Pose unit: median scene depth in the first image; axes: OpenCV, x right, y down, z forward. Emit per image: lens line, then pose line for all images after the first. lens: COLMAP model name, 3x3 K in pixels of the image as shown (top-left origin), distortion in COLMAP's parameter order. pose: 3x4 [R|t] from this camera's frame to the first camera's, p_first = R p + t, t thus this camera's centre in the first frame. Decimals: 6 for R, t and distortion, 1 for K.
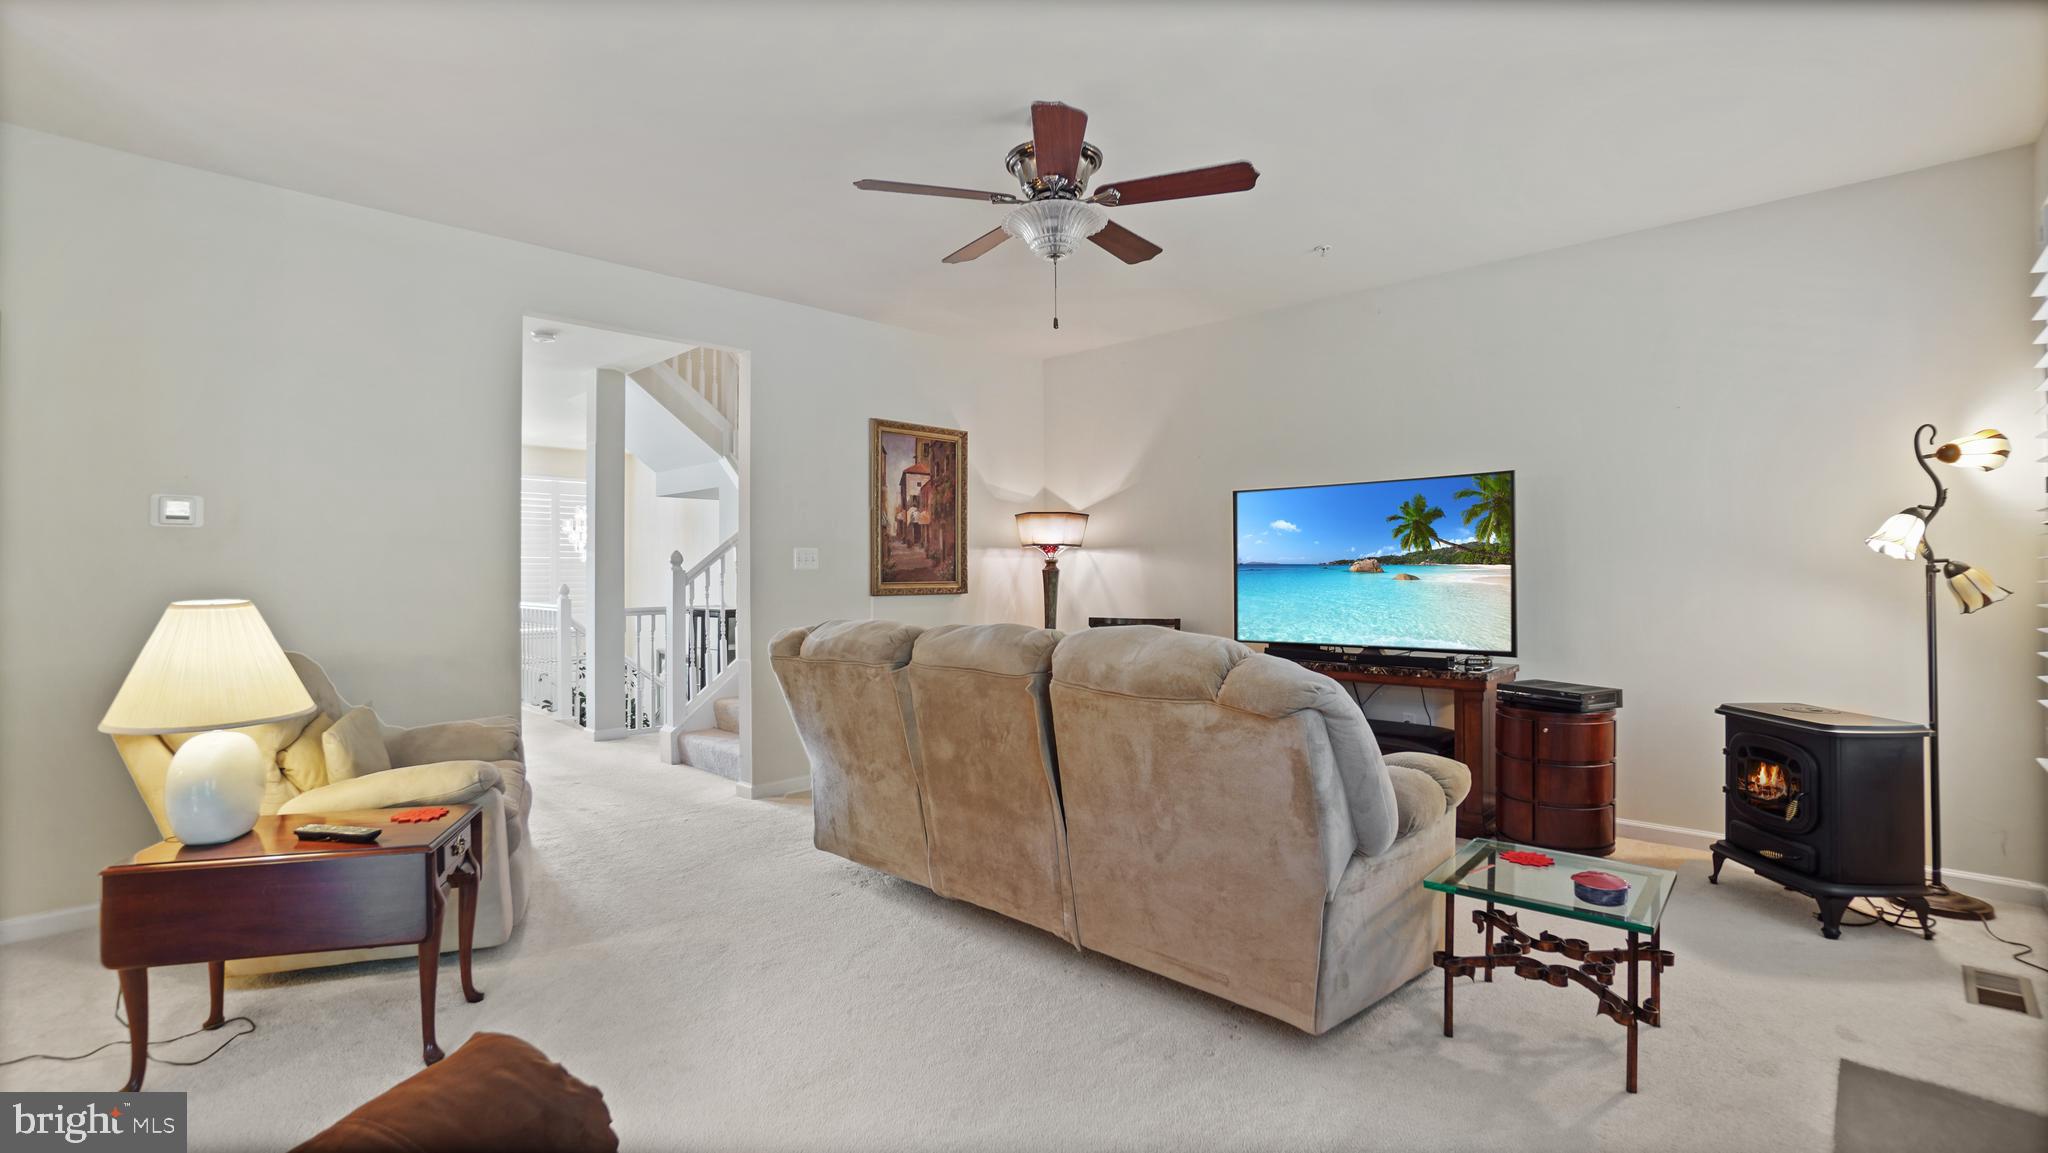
lens RADIAL K [[914.7, 0, 1022.0], [0, 914.7, 543.2], [0, 0, 1]] dist [-0.010669, -0.000025]
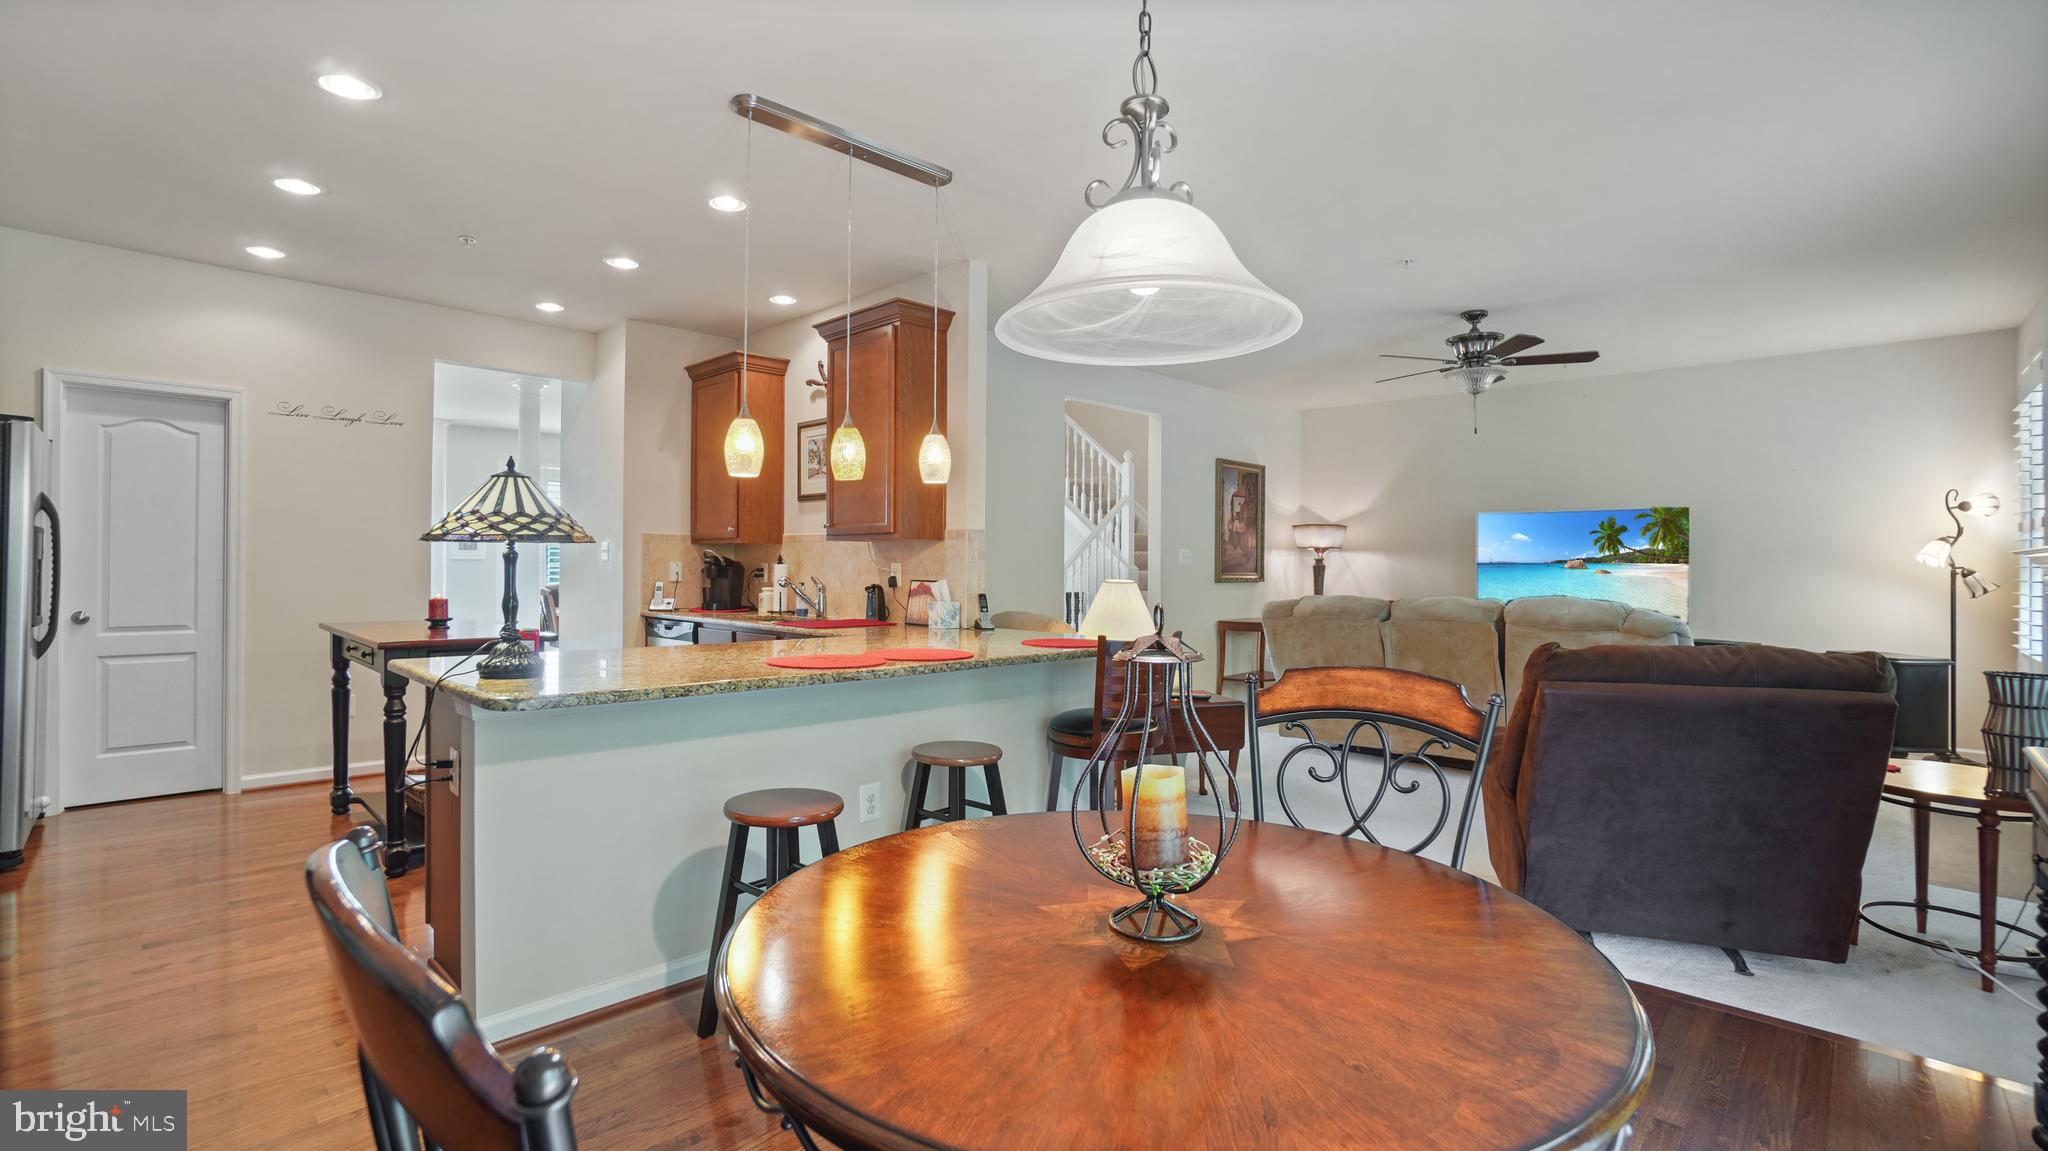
lens RADIAL K [[929.9, 0, 1019.0], [0, 929.9, 553.2], [0, 0, 1]] dist [-0.060482, 0.027246]
pose [[0.999844, 0.003420, -0.017320, -0.505246], [-0.003096, 0.999820, 0.018736, -0.018122], [0.017381, -0.018679, 0.999674, -0.502838]]
